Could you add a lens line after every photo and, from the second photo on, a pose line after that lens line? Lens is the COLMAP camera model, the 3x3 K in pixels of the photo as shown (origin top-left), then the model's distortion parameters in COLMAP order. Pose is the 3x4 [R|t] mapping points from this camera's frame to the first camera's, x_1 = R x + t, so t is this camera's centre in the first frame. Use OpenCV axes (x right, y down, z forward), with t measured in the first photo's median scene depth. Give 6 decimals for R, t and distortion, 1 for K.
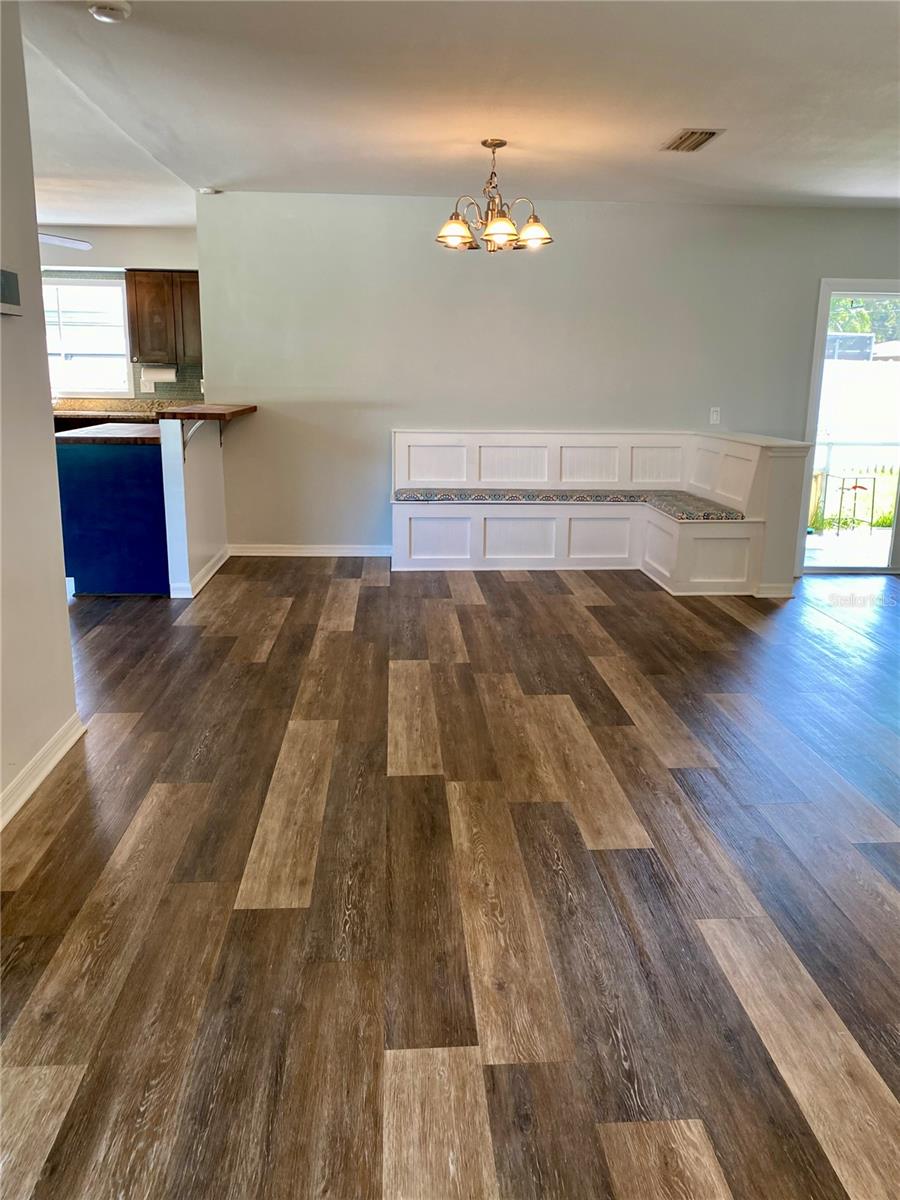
lens RADIAL K [[893.4, 0, 452.2], [0, 893.4, 589.3], [0, 0, 1]] dist [0.038238, -0.039486]
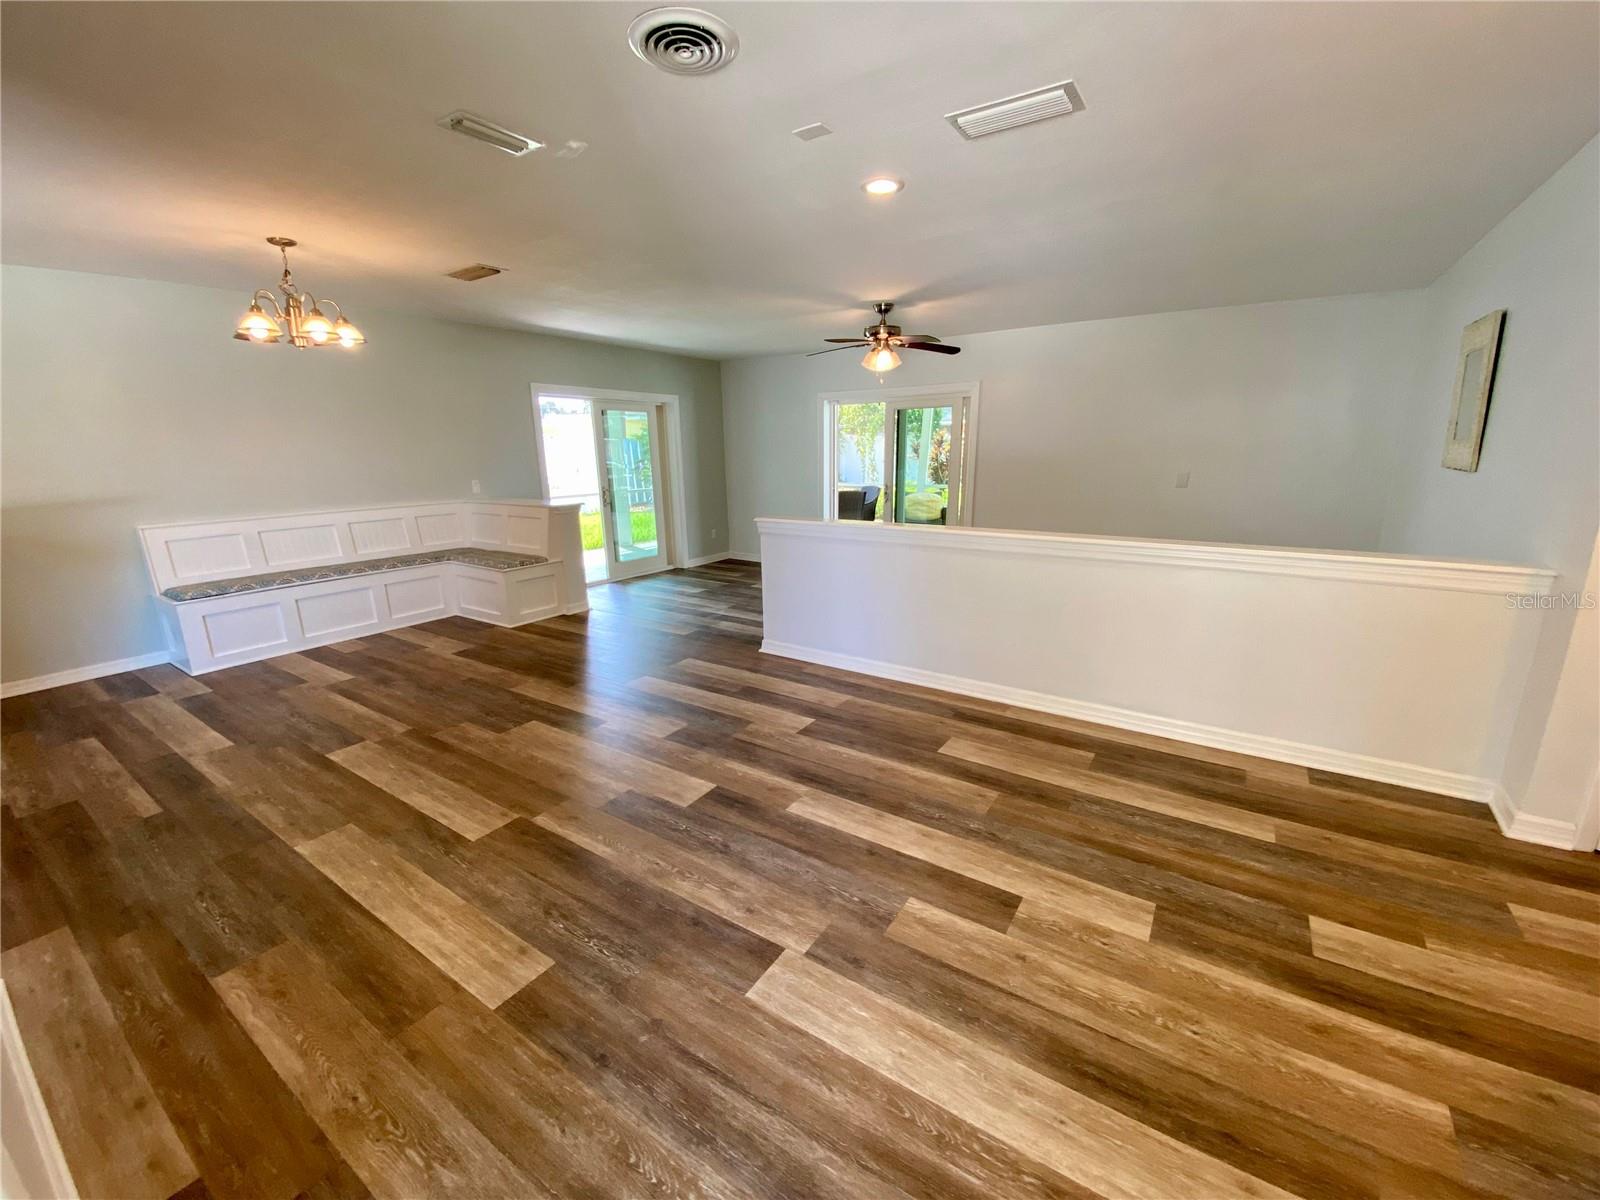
lens RADIAL K [[651.1, 0, 805.7], [0, 651.1, 594.2], [0, 0, 1]] dist [-0.000633, -0.003310]
pose [[0.612722, -0.199678, 0.764657, -0.469644], [0.208645, 0.974098, 0.087182, -0.081368], [-0.762259, 0.106123, 0.638513, 0.215692]]
